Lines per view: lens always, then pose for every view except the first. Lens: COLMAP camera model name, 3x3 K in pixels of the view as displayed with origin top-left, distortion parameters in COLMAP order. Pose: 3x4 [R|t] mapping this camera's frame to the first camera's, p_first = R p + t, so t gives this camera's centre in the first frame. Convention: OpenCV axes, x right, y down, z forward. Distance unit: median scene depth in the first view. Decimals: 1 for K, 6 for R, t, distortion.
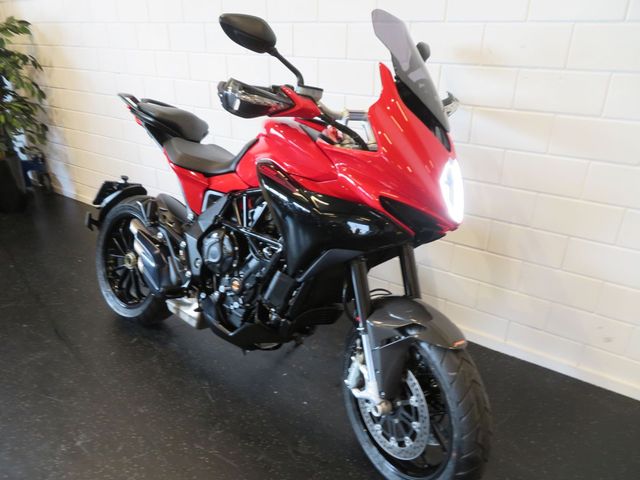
lens RADIAL K [[456.9, 0, 316.8], [0, 456.9, 239.3], [0, 0, 1]] dist [0.003088, 0.005603]
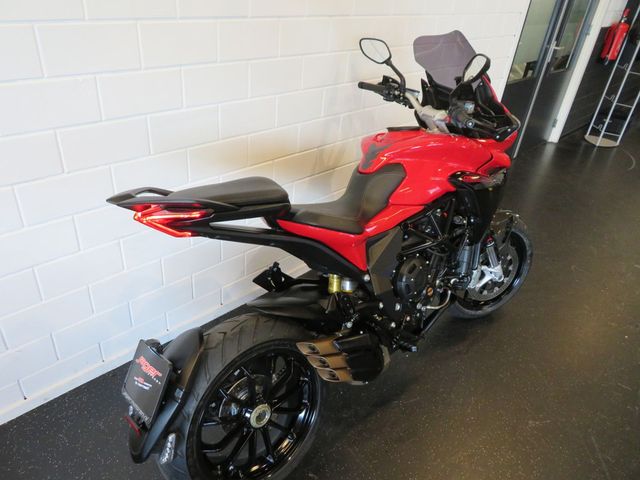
lens RADIAL K [[456.9, 0, 316.8], [0, 456.9, 239.3], [0, 0, 1]] dist [0.003088, 0.005603]
pose [[0.180165, -0.516999, 0.836811, -1.145775], [0.323901, 0.834468, 0.445816, -0.617318], [-0.928778, 0.190723, 0.317799, 0.925831]]
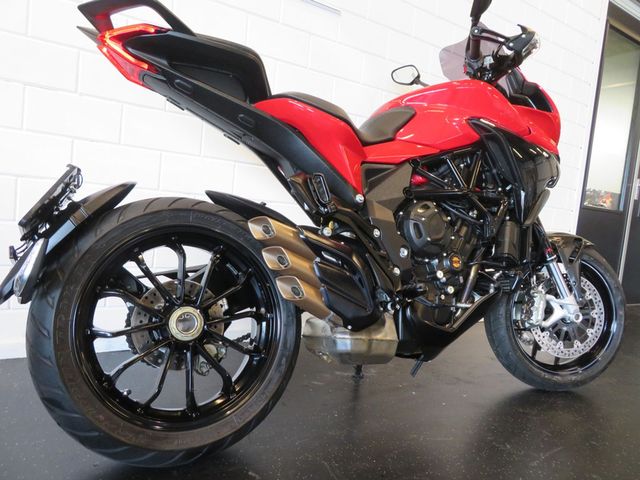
lens RADIAL K [[456.9, 0, 316.8], [0, 456.9, 239.3], [0, 0, 1]] dist [0.003088, 0.005603]
pose [[0.391796, -0.045598, 0.918922, -1.108678], [0.291808, 0.953364, -0.077110, 0.053810], [-0.872550, 0.298360, 0.386830, 0.933067]]
